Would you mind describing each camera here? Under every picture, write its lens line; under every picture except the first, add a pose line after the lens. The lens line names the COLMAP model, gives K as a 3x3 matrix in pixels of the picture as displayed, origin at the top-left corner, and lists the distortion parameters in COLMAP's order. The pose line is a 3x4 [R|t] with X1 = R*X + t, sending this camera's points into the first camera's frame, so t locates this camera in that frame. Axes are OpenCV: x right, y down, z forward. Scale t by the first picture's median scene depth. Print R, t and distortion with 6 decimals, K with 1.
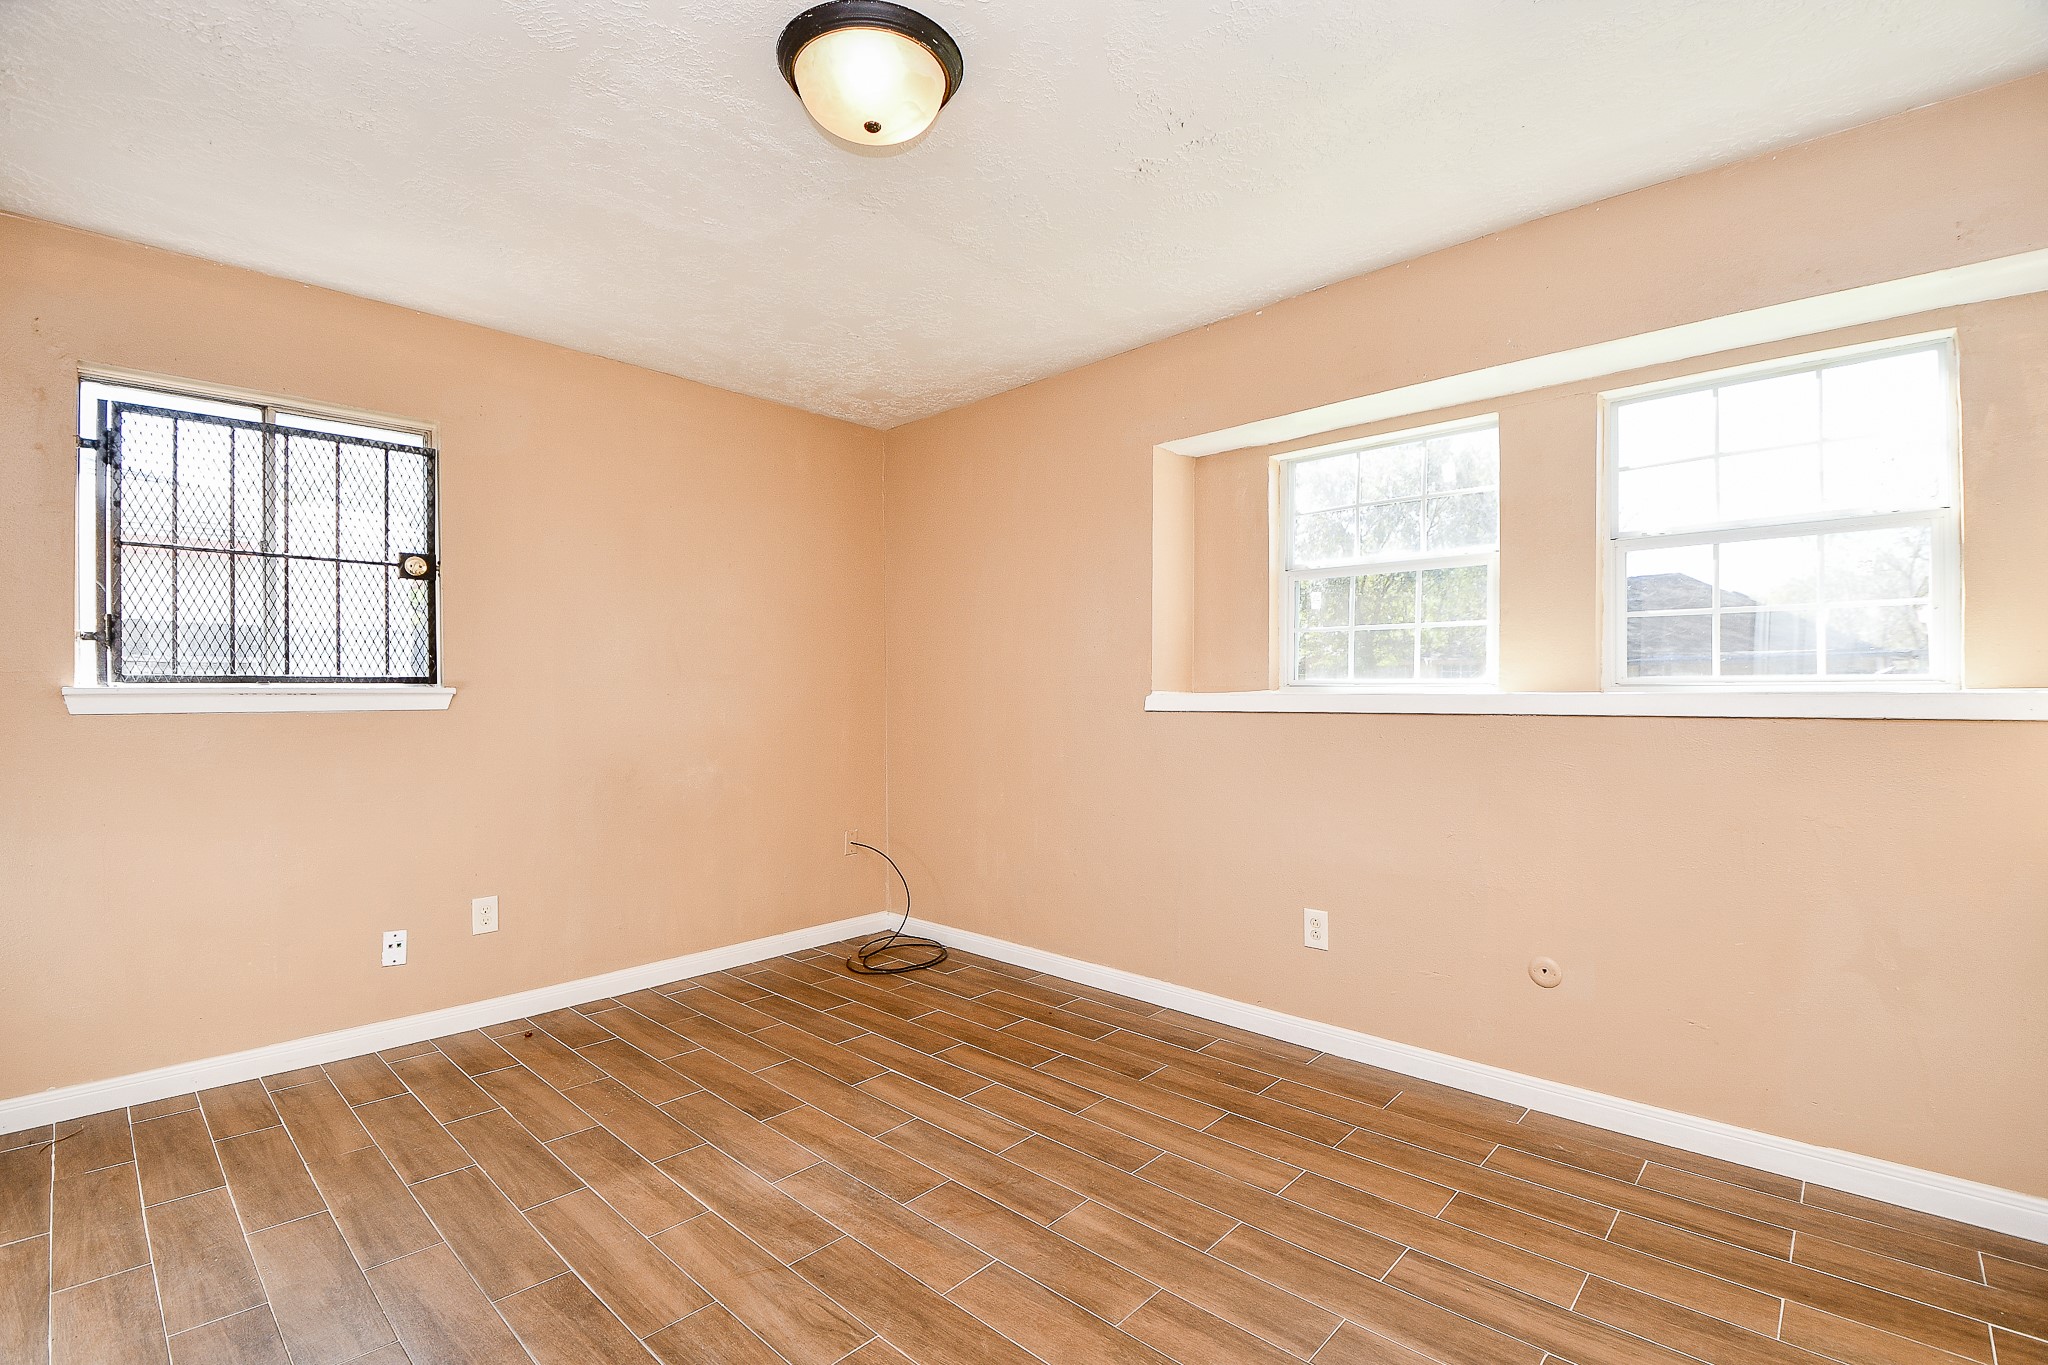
lens RADIAL K [[904.0, 0, 1012.1], [0, 904.0, 694.8], [0, 0, 1]] dist [0.004756, -0.015688]
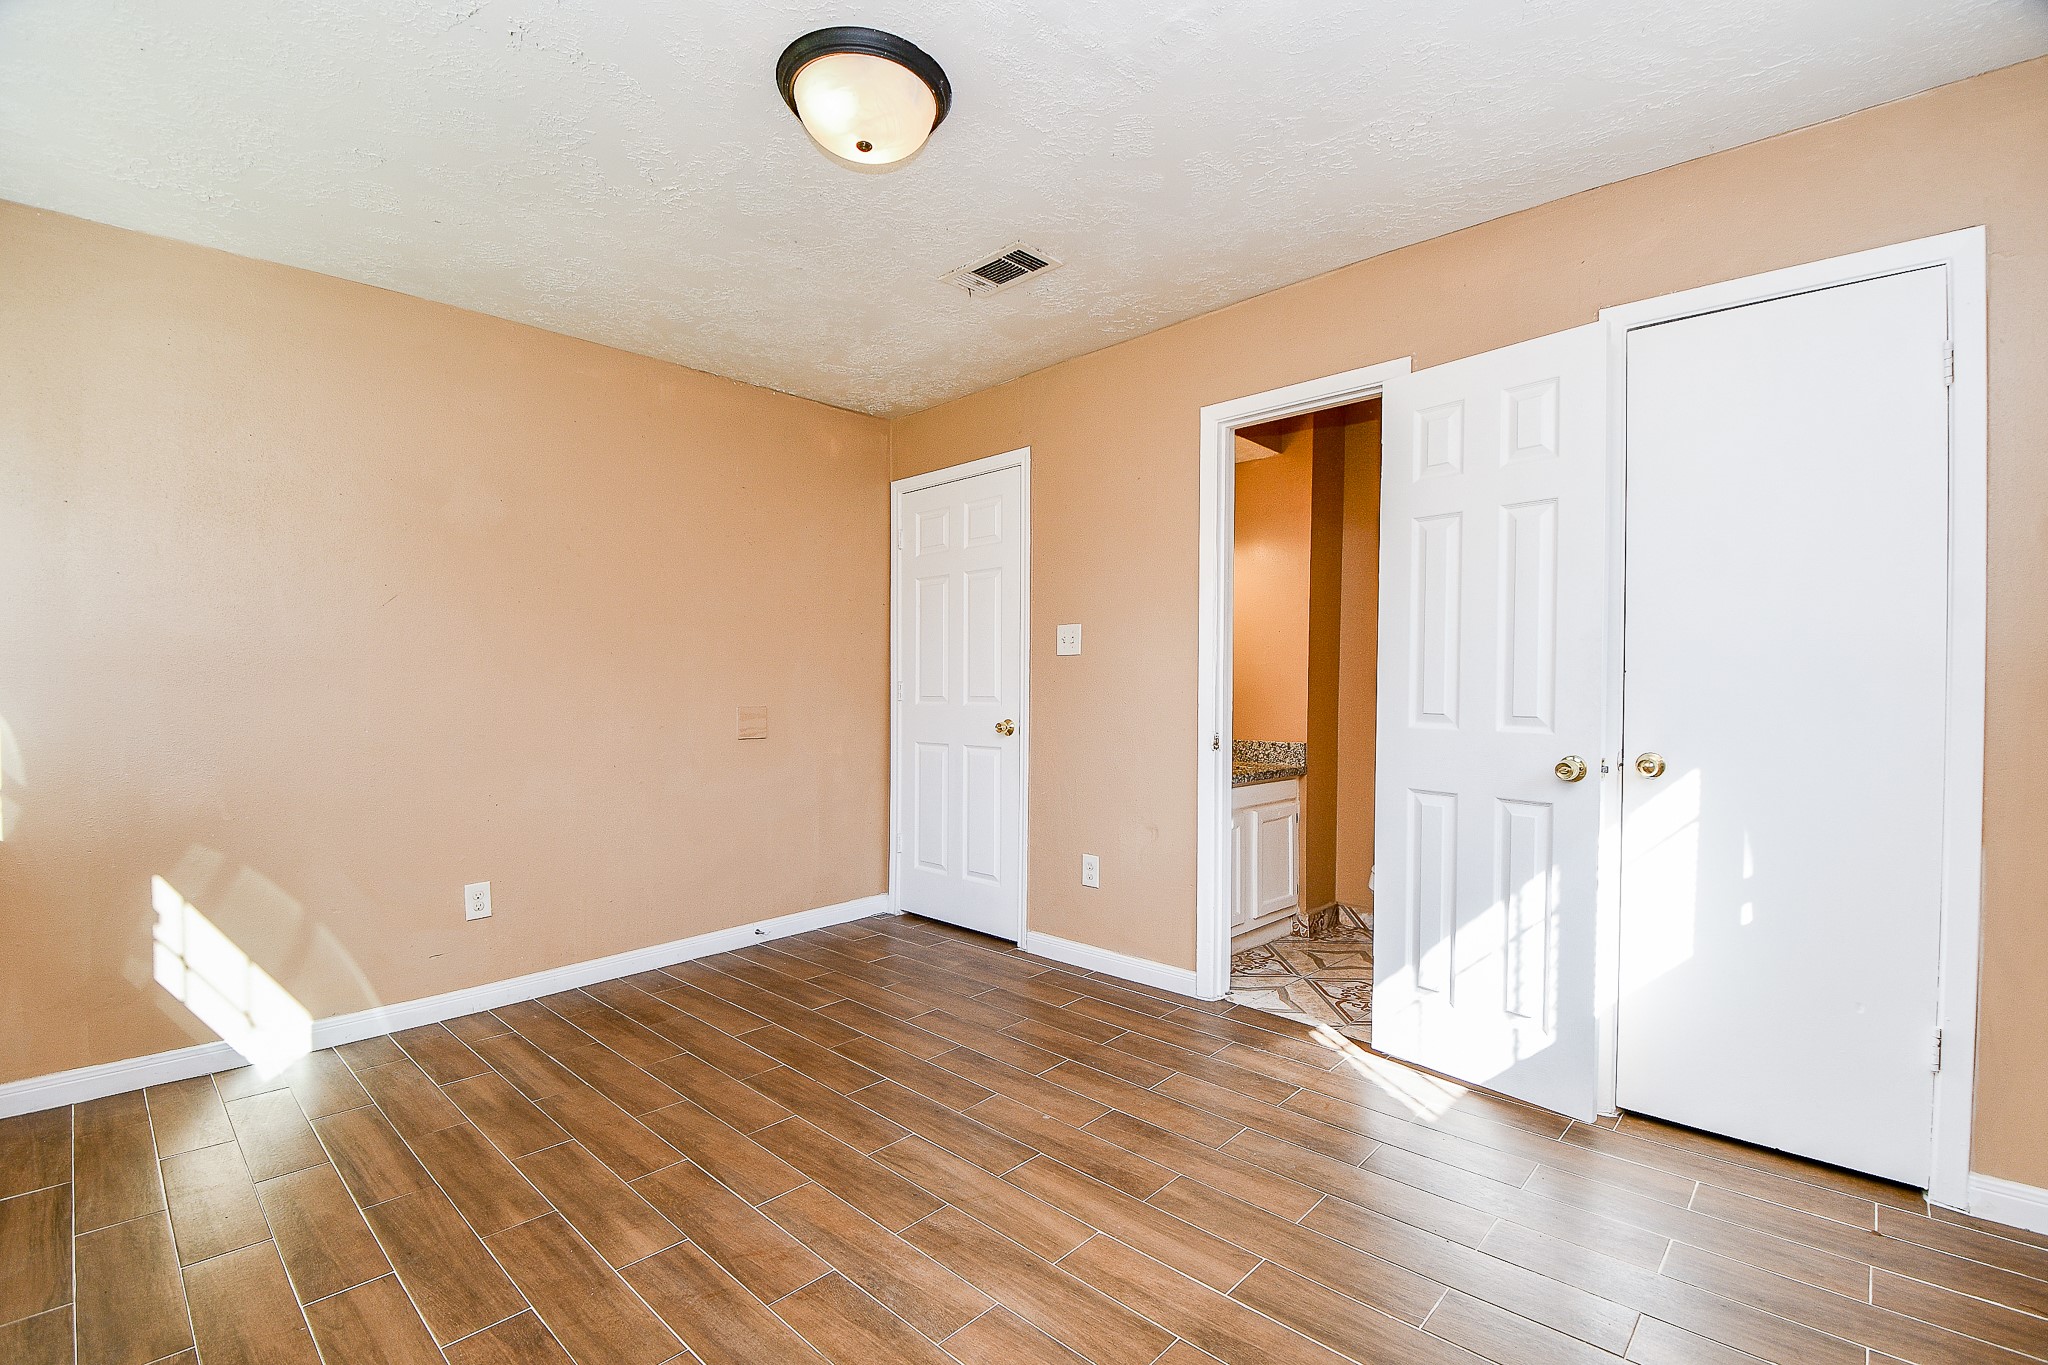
lens RADIAL K [[904.0, 0, 1022.2], [0, 904.0, 692.1], [0, 0, 1]] dist [0.004756, -0.015688]
pose [[-0.999972, 0.002882, -0.006847, -0.219073], [0.002907, 0.999989, -0.003659, 0.010540], [0.006837, -0.003679, -0.999970, 1.381334]]
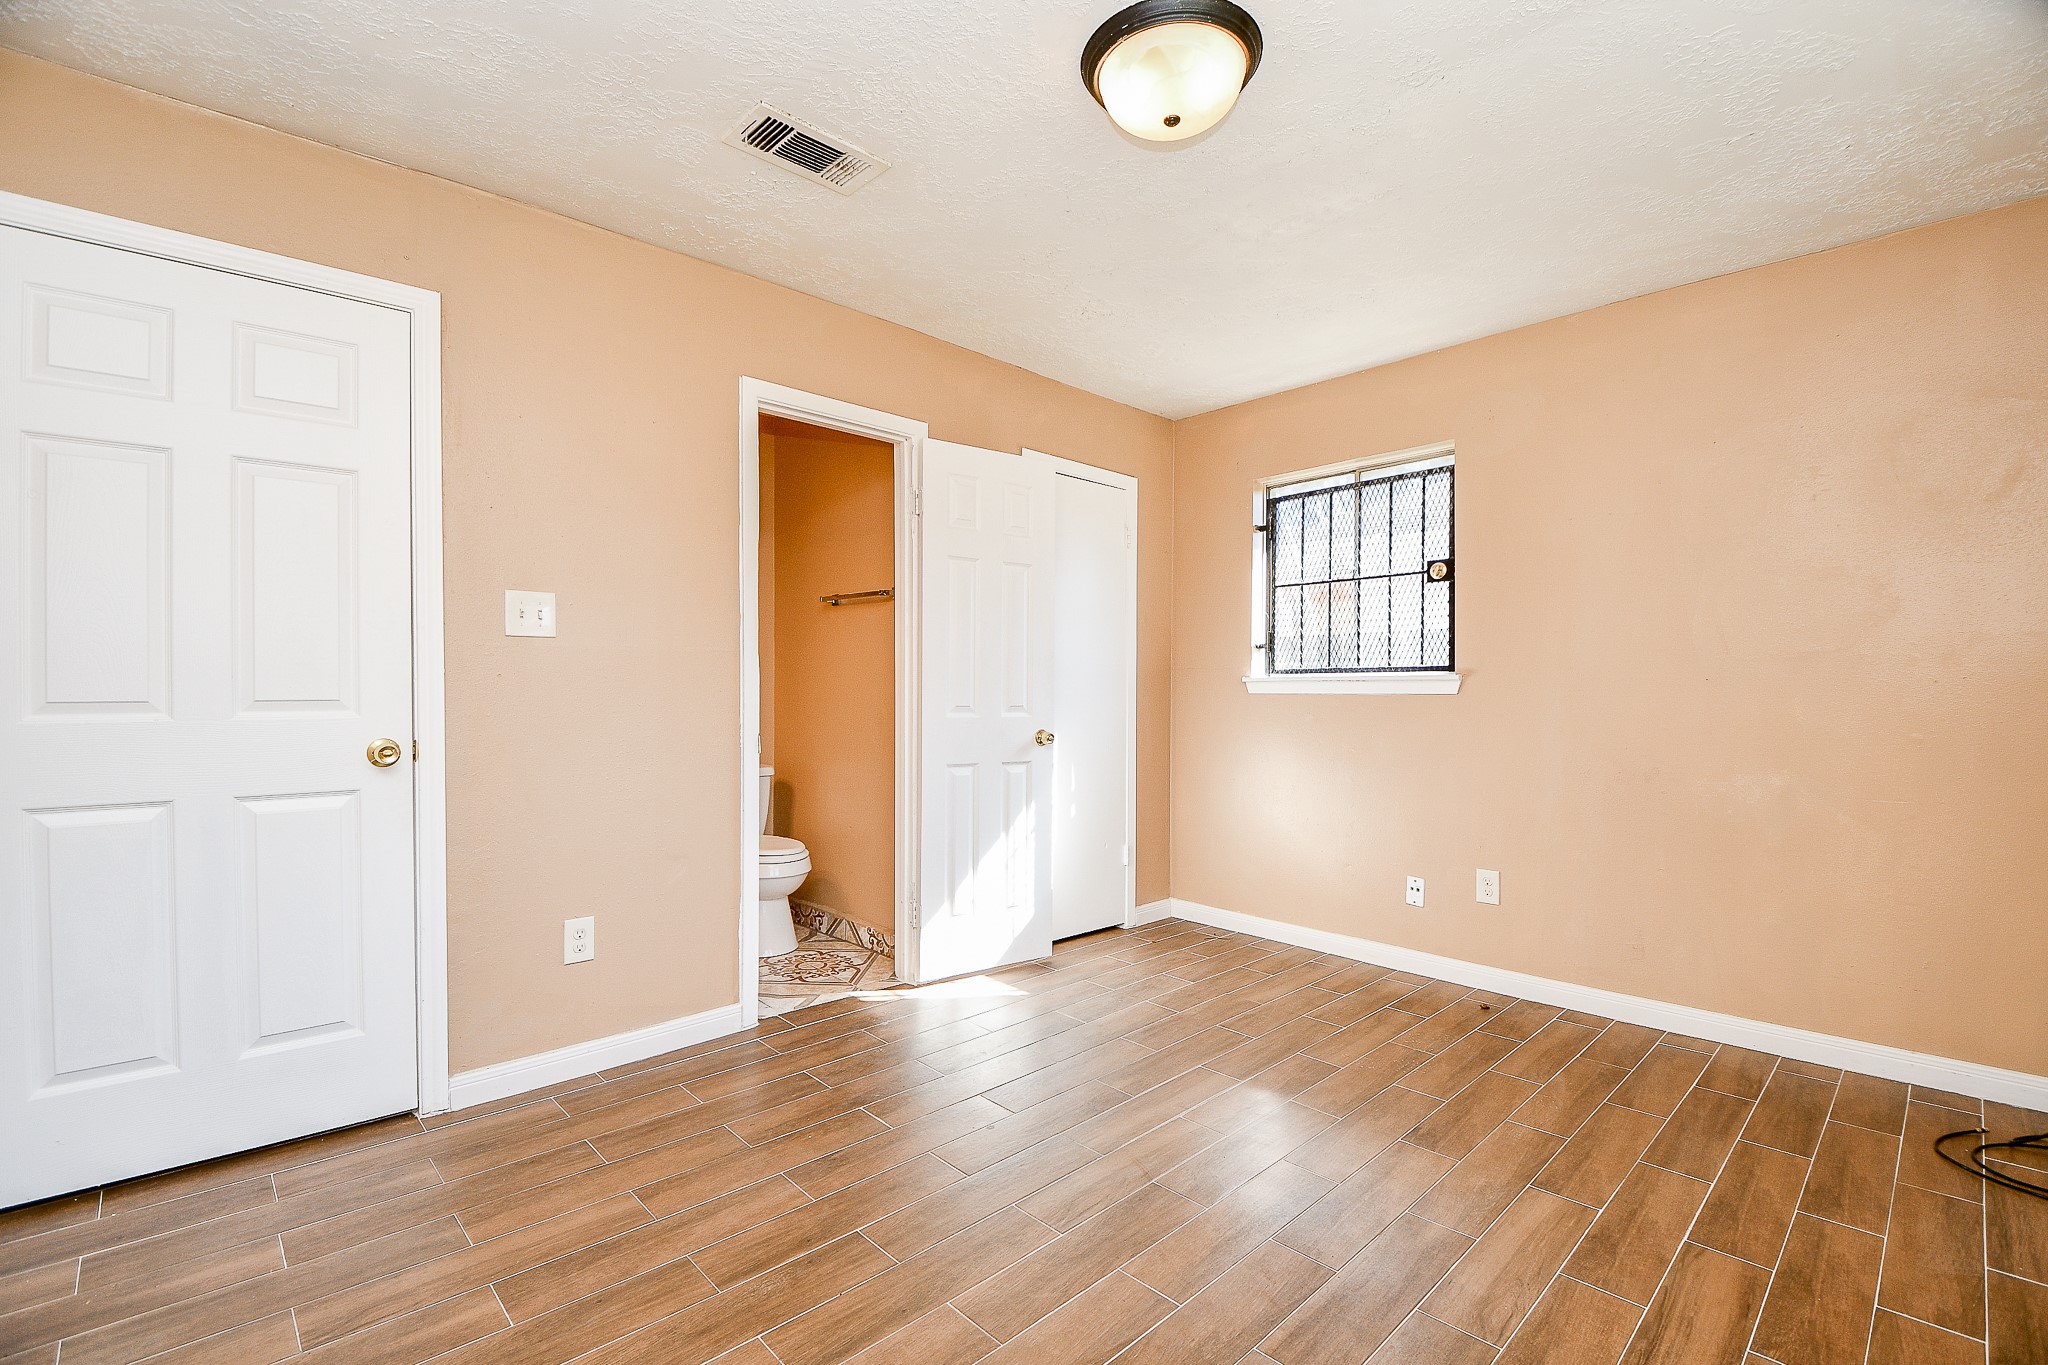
lens RADIAL K [[904.0, 0, 1035.8], [0, 904.0, 691.2], [0, 0, 1]] dist [0.004756, -0.015688]
pose [[-0.041279, 0.010166, -0.999096, 0.591320], [0.004762, 0.999939, 0.009977, -0.001520], [0.999136, -0.004346, -0.041324, 0.592449]]
